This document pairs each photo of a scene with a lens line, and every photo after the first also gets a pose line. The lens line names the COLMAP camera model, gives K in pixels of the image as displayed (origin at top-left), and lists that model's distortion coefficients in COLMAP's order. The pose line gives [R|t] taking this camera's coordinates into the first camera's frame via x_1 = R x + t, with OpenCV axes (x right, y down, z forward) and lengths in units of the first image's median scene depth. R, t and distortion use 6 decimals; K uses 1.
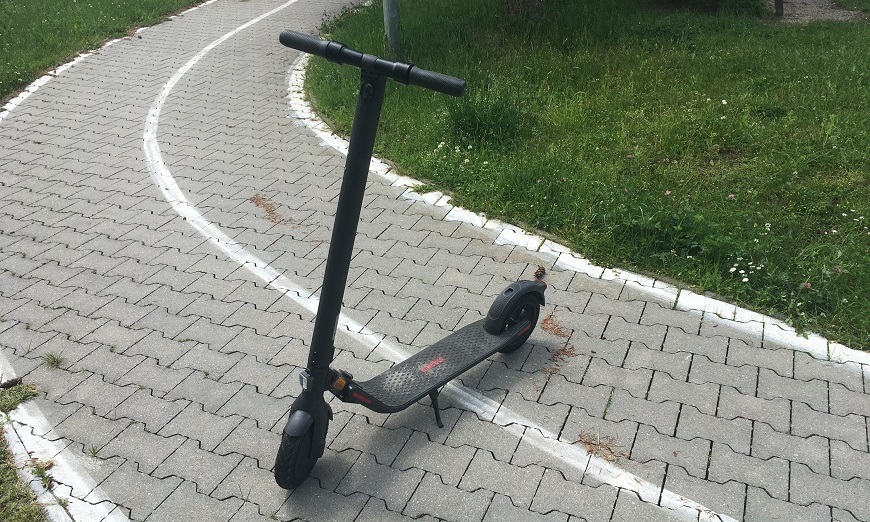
lens RADIAL K [[725.3, 0, 434.9], [0, 725.3, 260.7], [0, 0, 1]] dist [-0.002522, -0.004354]
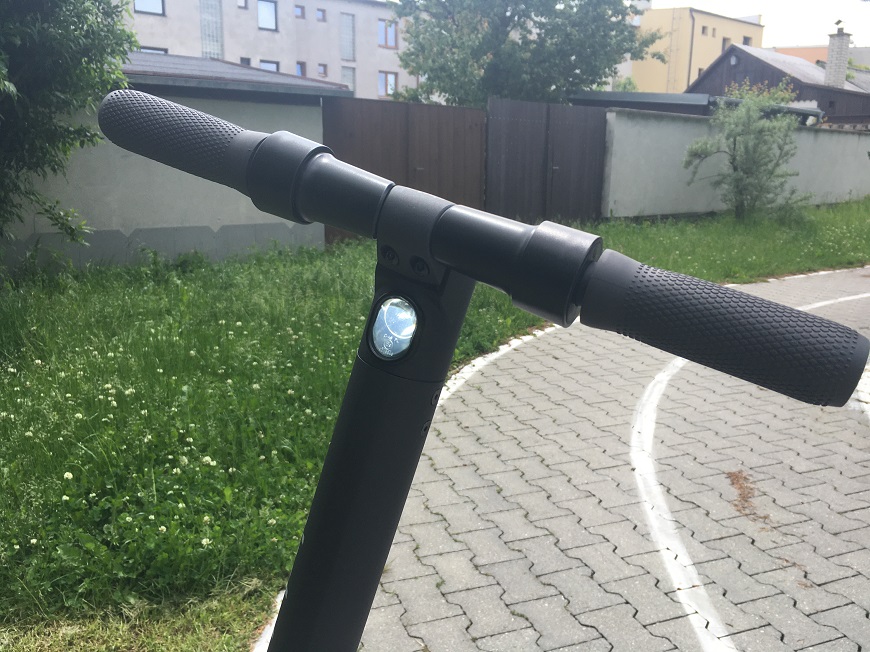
lens RADIAL K [[748.8, 0, 435.0], [0, 748.8, 325.6], [0, 0, 1]] dist [0.020589, -0.000488]
pose [[0.695629, 0.171094, -0.697730, 0.048473], [-0.357783, 0.924719, -0.129951, -0.020669], [0.622970, 0.340033, 0.704475, 0.254481]]
